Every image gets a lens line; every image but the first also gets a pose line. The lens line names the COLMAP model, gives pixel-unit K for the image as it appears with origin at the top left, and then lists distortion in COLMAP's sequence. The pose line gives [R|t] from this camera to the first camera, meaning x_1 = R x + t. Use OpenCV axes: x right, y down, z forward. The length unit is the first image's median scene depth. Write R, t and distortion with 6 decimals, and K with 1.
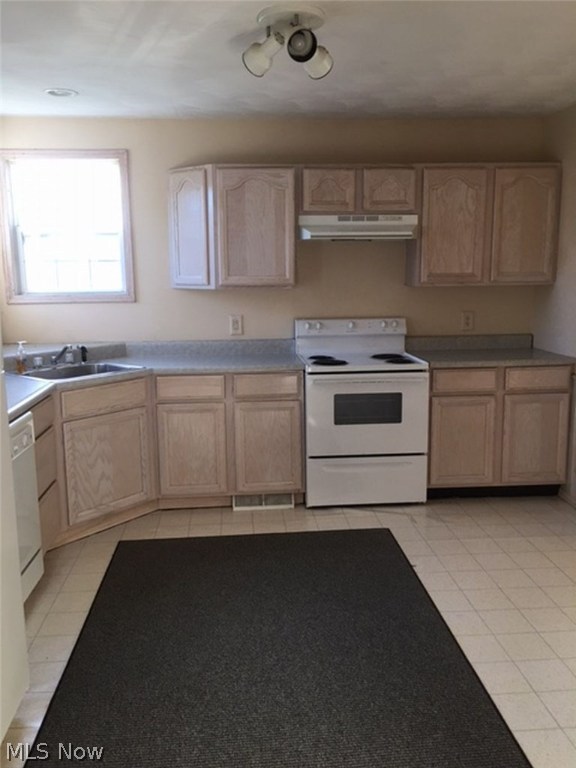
lens RADIAL K [[659.5, 0, 285.0], [0, 659.5, 376.7], [0, 0, 1]] dist [0.065100, -0.096654]
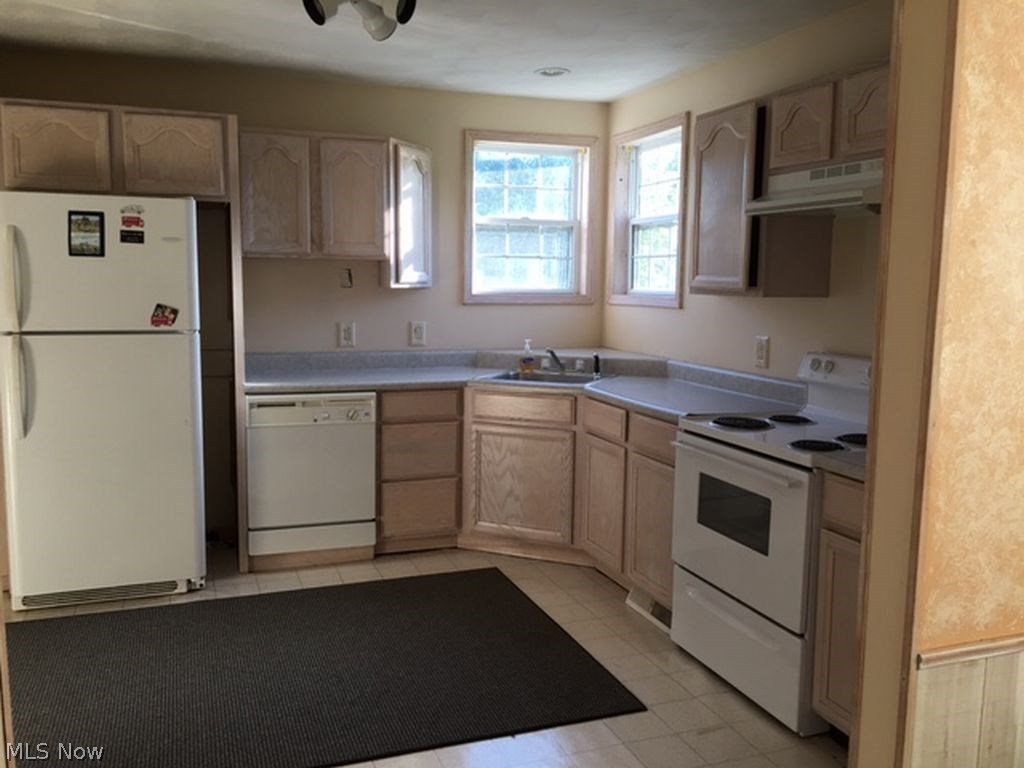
lens RADIAL K [[879.3, 0, 507.7], [0, 879.3, 391.8], [0, 0, 1]] dist [0.065100, -0.096654]
pose [[0.267298, 0.140236, -0.953355, 0.768467], [-0.165459, 0.981339, 0.097962, -0.092789], [0.949302, 0.131557, 0.285513, 0.580488]]
